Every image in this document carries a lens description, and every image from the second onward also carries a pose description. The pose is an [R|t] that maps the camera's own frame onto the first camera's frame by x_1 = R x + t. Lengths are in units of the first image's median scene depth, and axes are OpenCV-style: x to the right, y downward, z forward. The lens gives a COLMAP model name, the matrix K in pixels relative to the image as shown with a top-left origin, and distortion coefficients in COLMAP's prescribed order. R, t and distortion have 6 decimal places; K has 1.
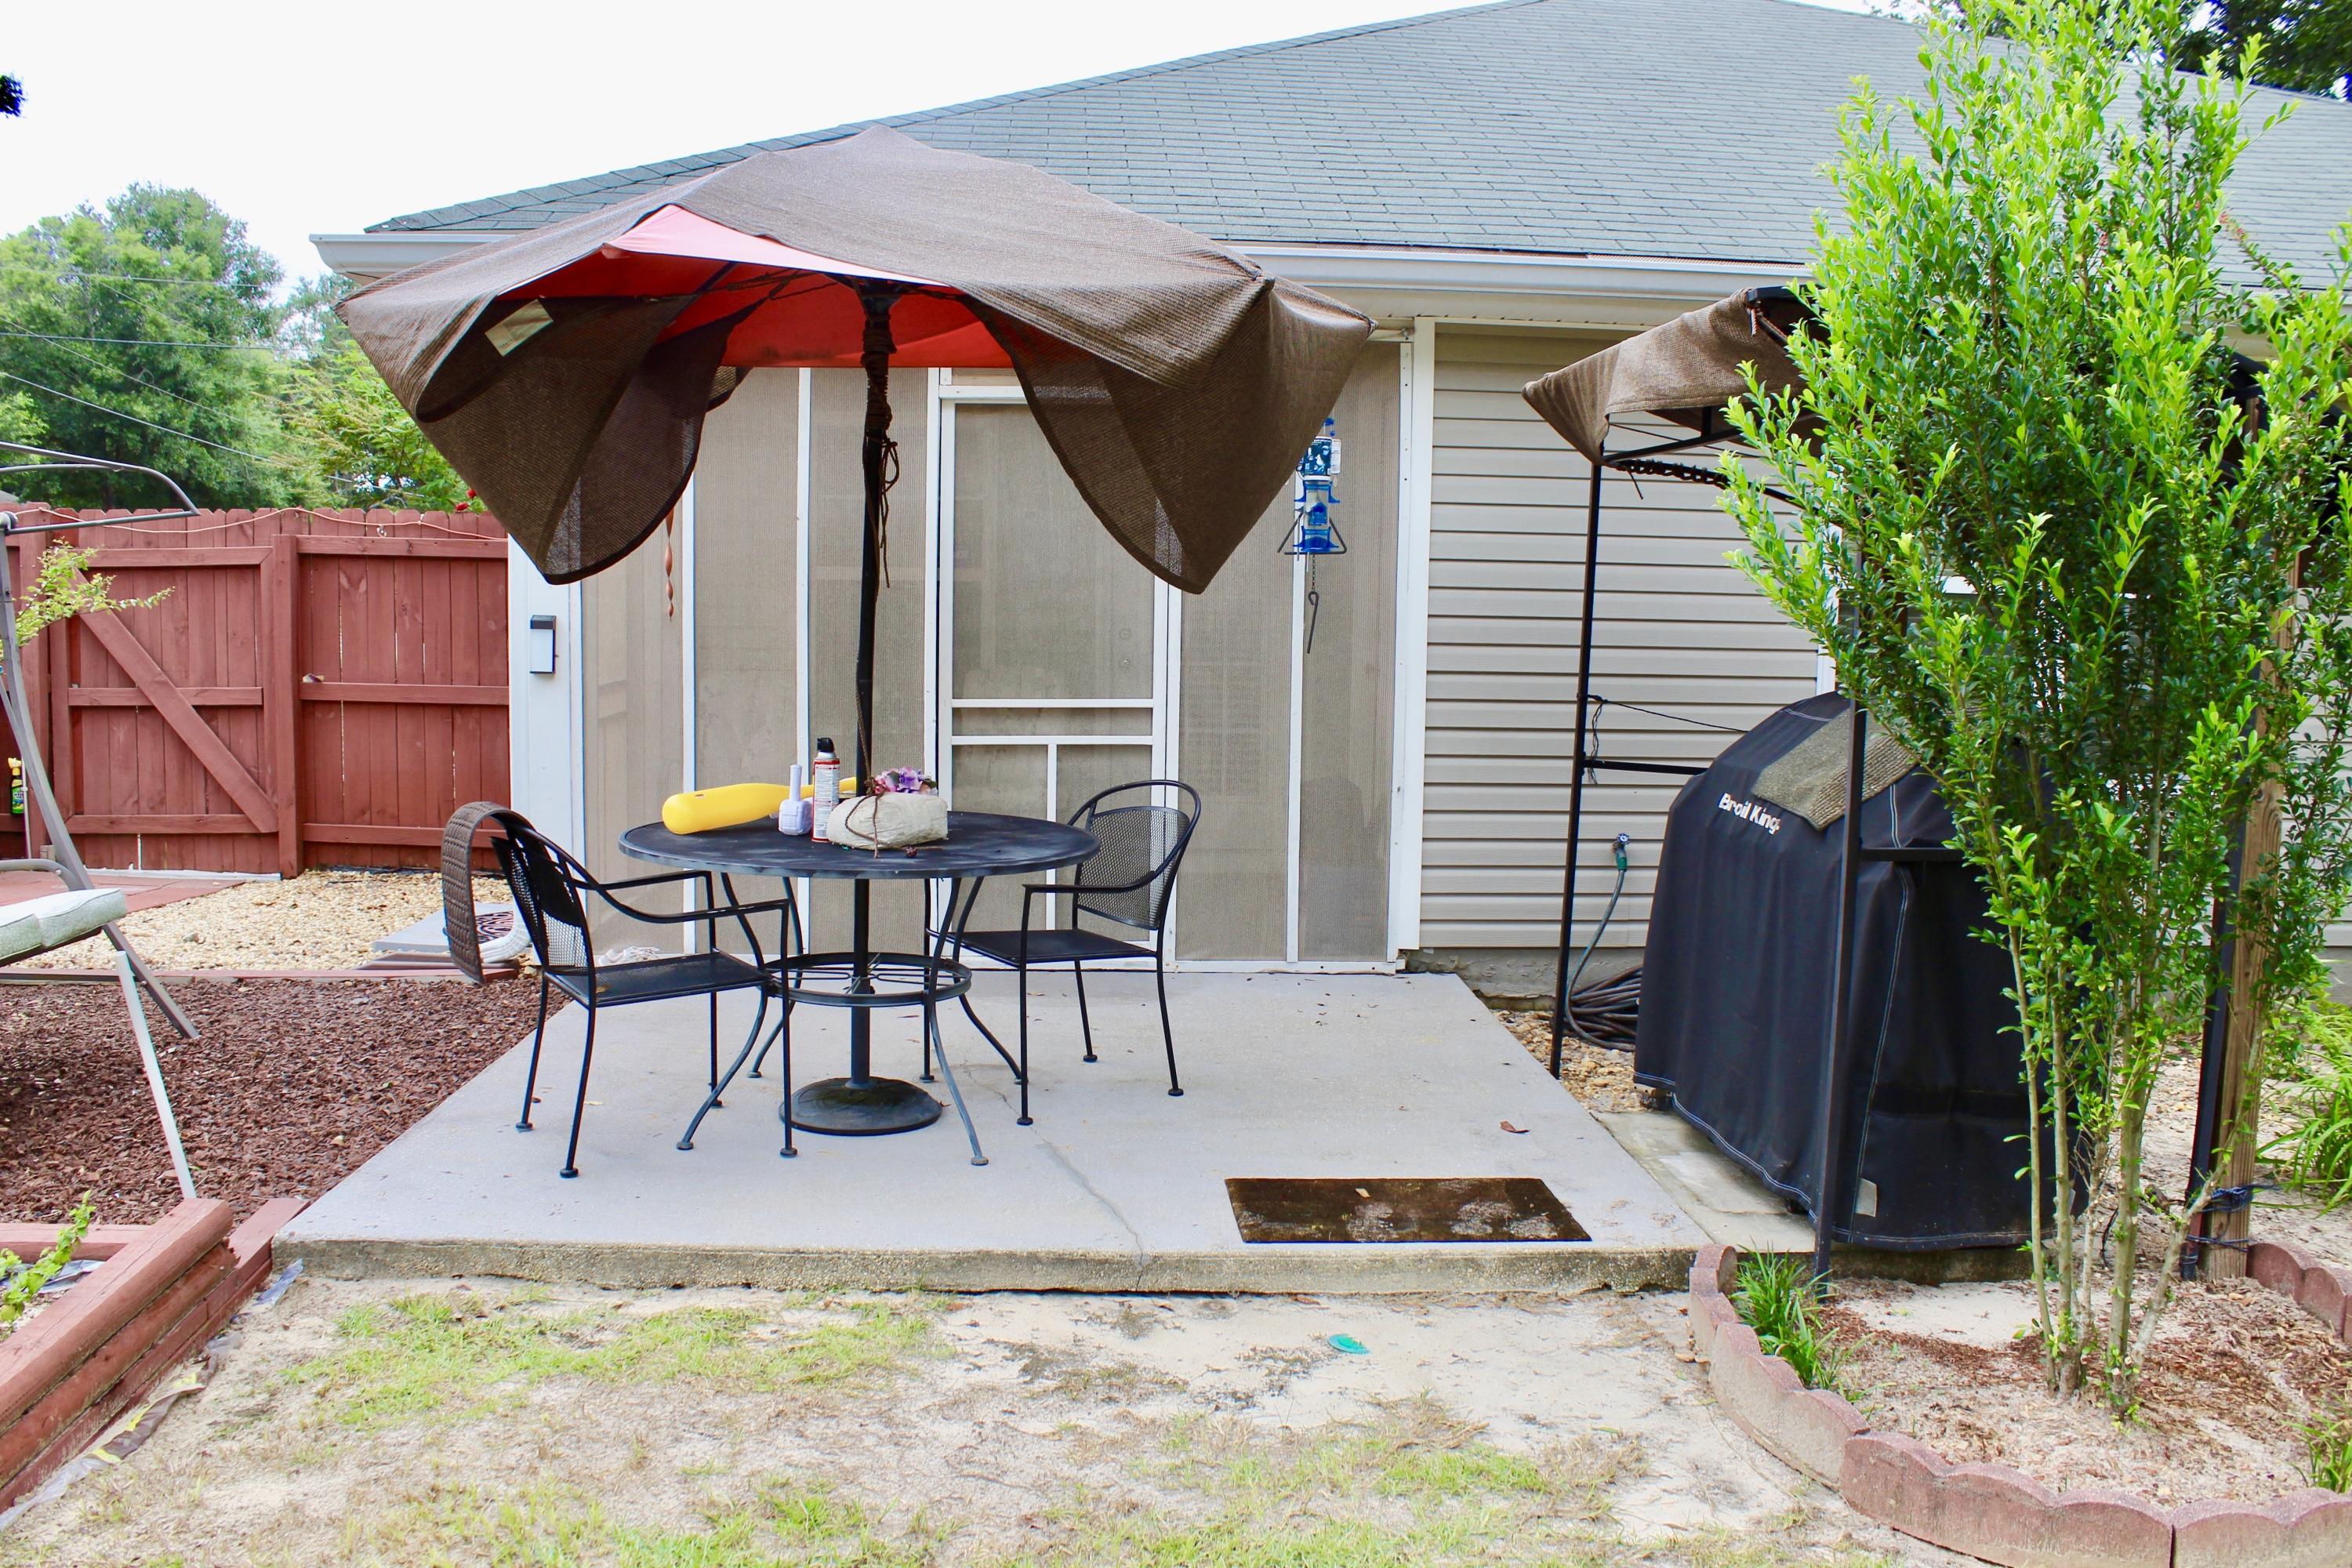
lens RADIAL K [[1919.7, 0, 1176.0], [0, 1919.7, 784.0], [0, 0, 1]] dist [-0.154142, 0.000556]
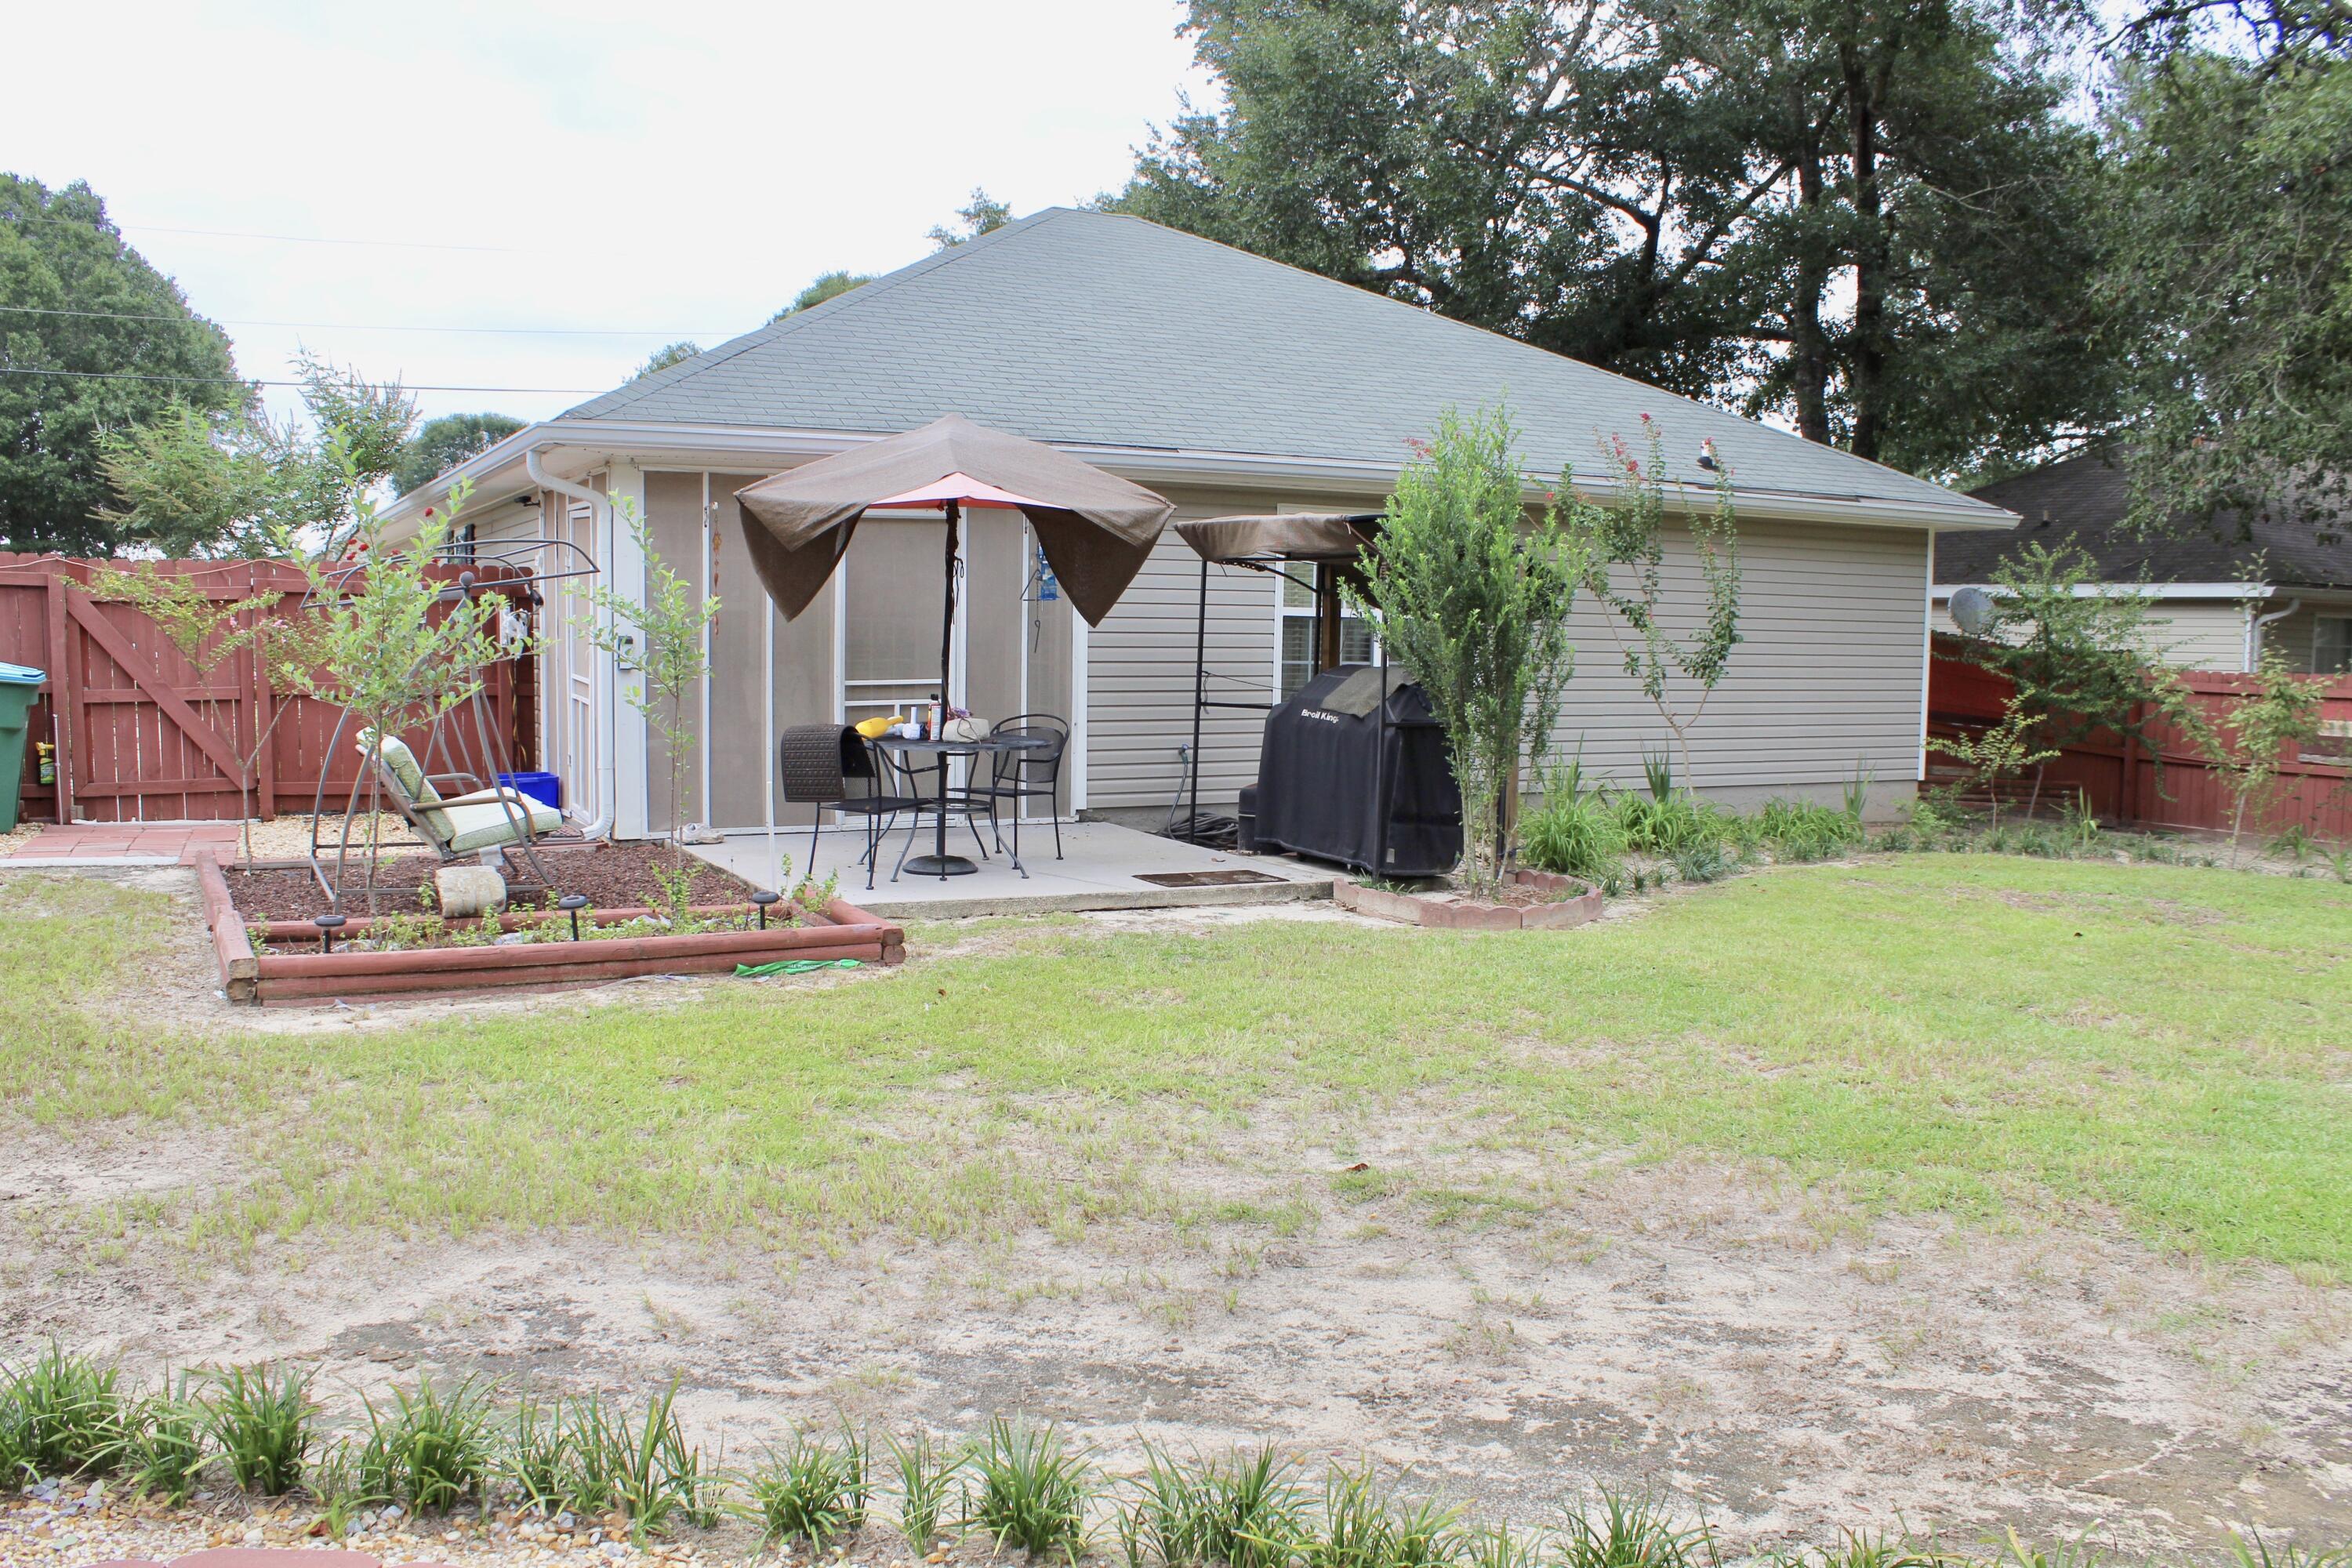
lens RADIAL K [[1919.7, 0, 1176.0], [0, 1919.7, 784.0], [0, 0, 1]] dist [-0.154142, 0.000556]
pose [[0.907181, -0.036761, 0.419132, -0.825673], [0.036836, 0.999290, 0.007917, 0.069932], [-0.419125, 0.008257, 0.907891, -1.062183]]
